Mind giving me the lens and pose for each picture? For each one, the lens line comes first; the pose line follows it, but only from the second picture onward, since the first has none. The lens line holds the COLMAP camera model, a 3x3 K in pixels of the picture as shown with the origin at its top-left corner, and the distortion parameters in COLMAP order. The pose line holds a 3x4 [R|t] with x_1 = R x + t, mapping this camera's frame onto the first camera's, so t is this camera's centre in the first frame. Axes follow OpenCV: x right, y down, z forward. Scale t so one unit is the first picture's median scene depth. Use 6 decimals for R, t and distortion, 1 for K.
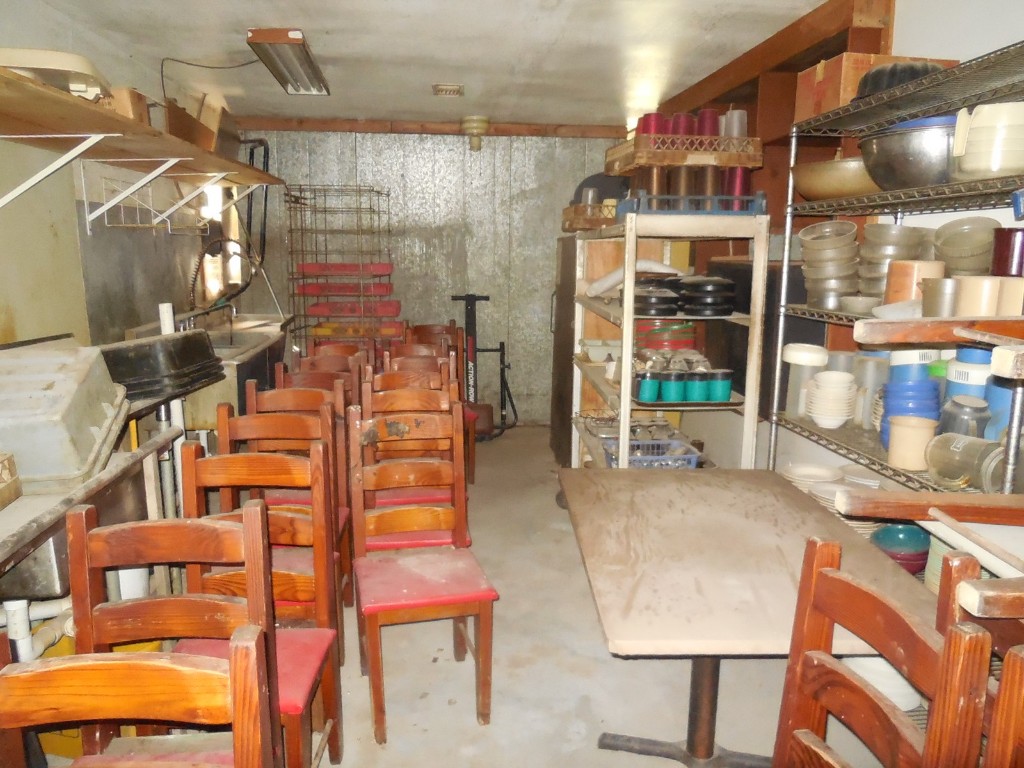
lens RADIAL K [[753.9, 0, 509.3], [0, 753.9, 382.7], [0, 0, 1]] dist [0.001908, -0.044777]
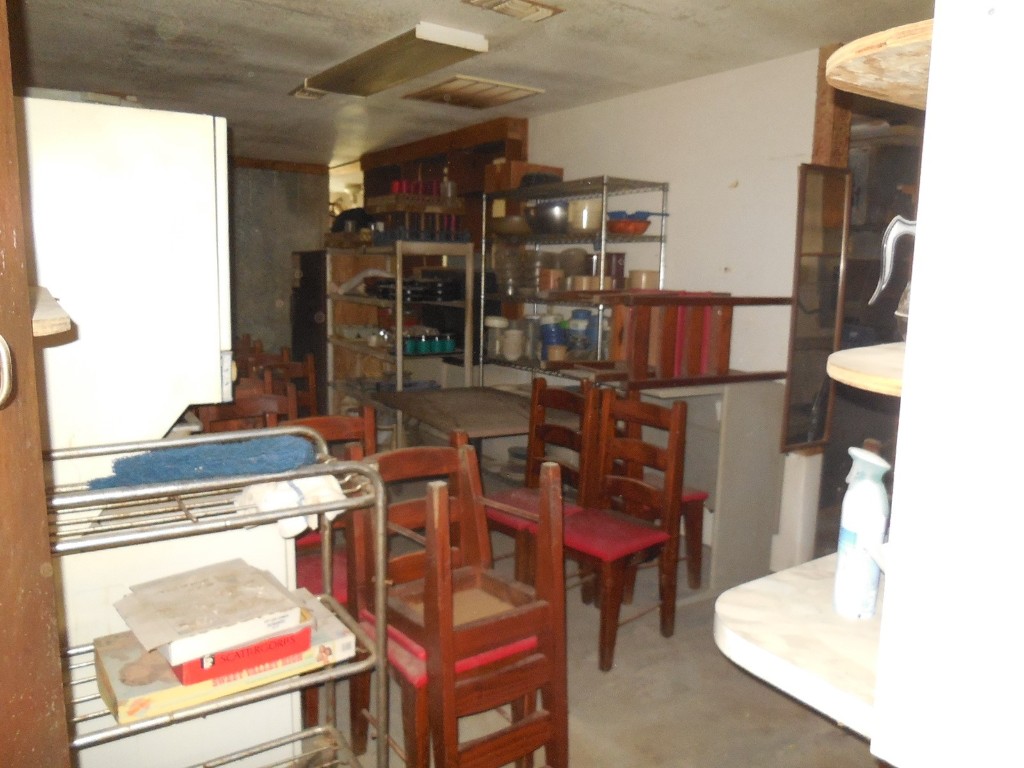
lens RADIAL K [[753.9, 0, 509.3], [0, 753.9, 382.7], [0, 0, 1]] dist [0.001908, -0.044777]
pose [[0.879436, -0.065627, 0.471472, -0.435446], [0.073614, 0.997286, 0.001505, 0.107564], [-0.470291, 0.033384, 0.881880, -0.588350]]
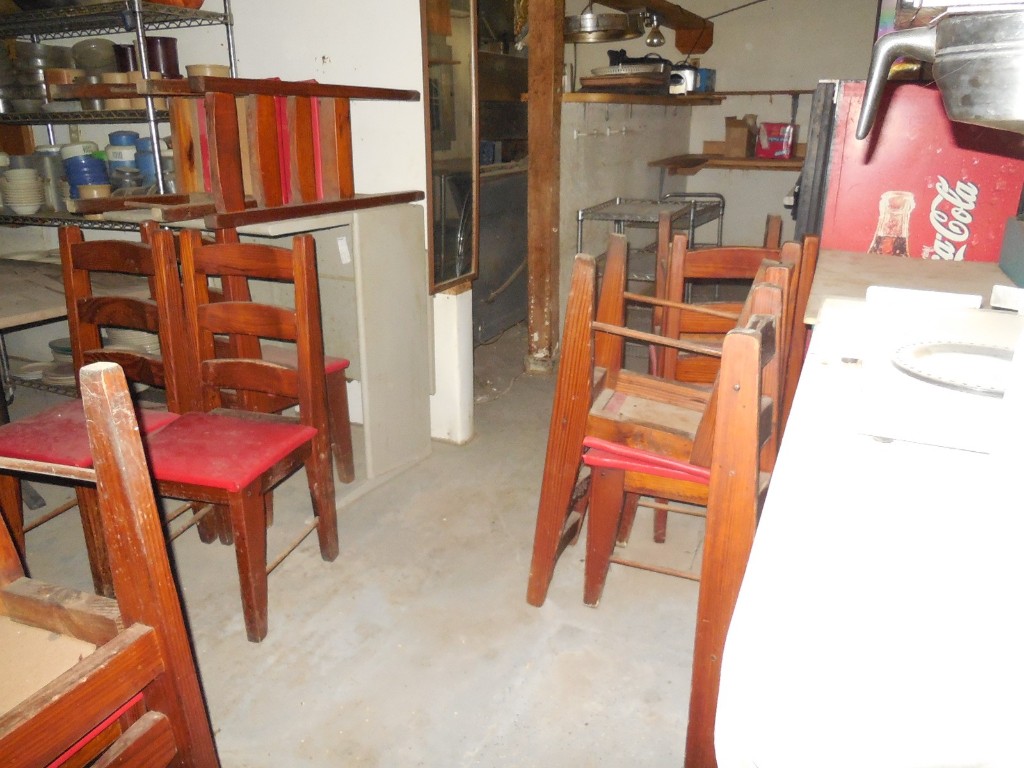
lens RADIAL K [[753.9, 0, 509.3], [0, 753.9, 382.7], [0, 0, 1]] dist [0.001908, -0.044777]
pose [[0.500417, -0.291586, 0.815206, -0.256153], [0.153891, 0.956543, 0.247674, 0.138623], [-0.851998, 0.001513, 0.523543, -0.311722]]
